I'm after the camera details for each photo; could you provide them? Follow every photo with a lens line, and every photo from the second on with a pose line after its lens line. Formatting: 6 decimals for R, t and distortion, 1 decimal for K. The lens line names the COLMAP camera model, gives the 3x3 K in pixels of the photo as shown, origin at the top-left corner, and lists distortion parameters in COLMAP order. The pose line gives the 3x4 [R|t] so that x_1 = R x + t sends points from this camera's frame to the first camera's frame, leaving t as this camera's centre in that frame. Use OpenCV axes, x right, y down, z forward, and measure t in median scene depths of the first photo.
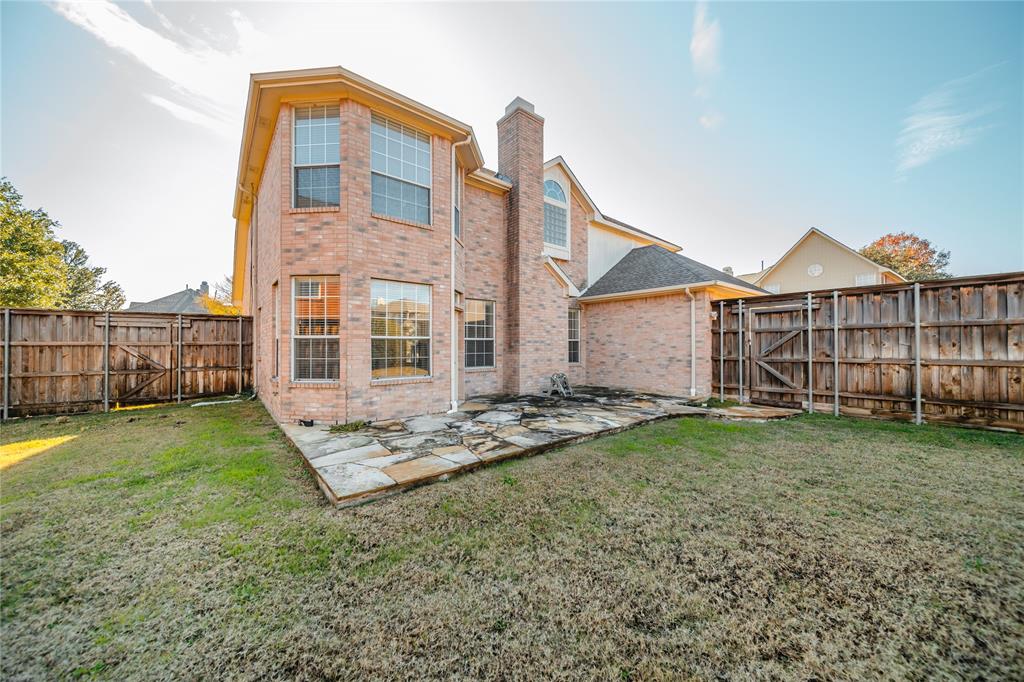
lens RADIAL K [[375.7, 0, 532.0], [0, 375.7, 335.1], [0, 0, 1]] dist [-0.000357, -0.000051]
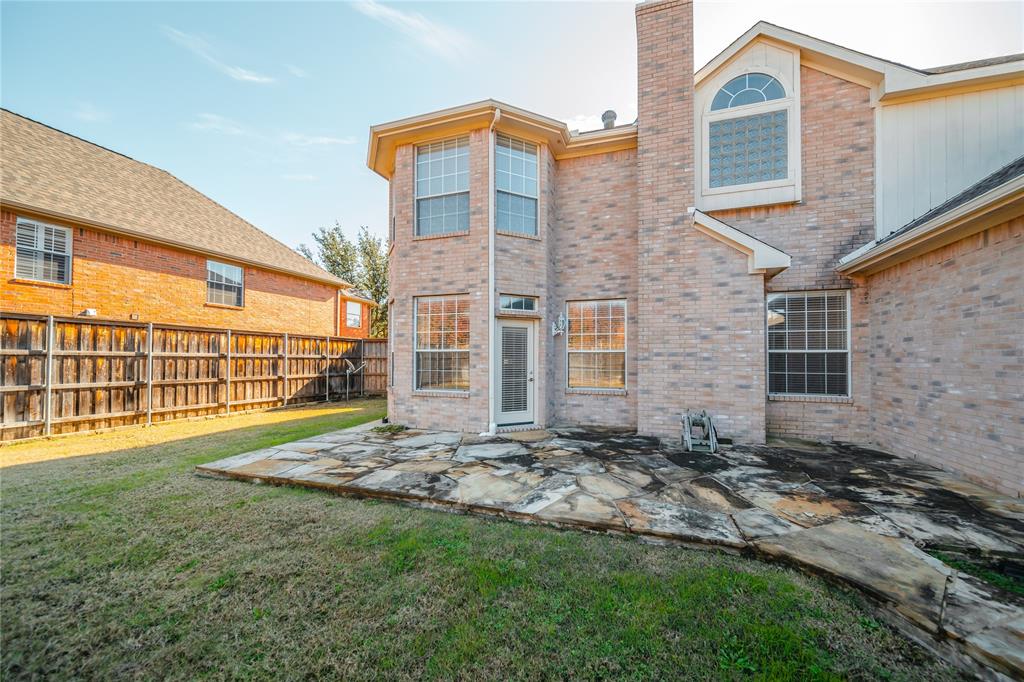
lens RADIAL K [[385.4, 0, 522.2], [0, 385.4, 347.8], [0, 0, 1]] dist [-0.000684, -0.000091]
pose [[0.483118, -0.023127, -0.875250, 0.625933], [0.015634, 0.999720, -0.017786, 0.019638], [0.875416, -0.005091, 0.483344, 0.651730]]
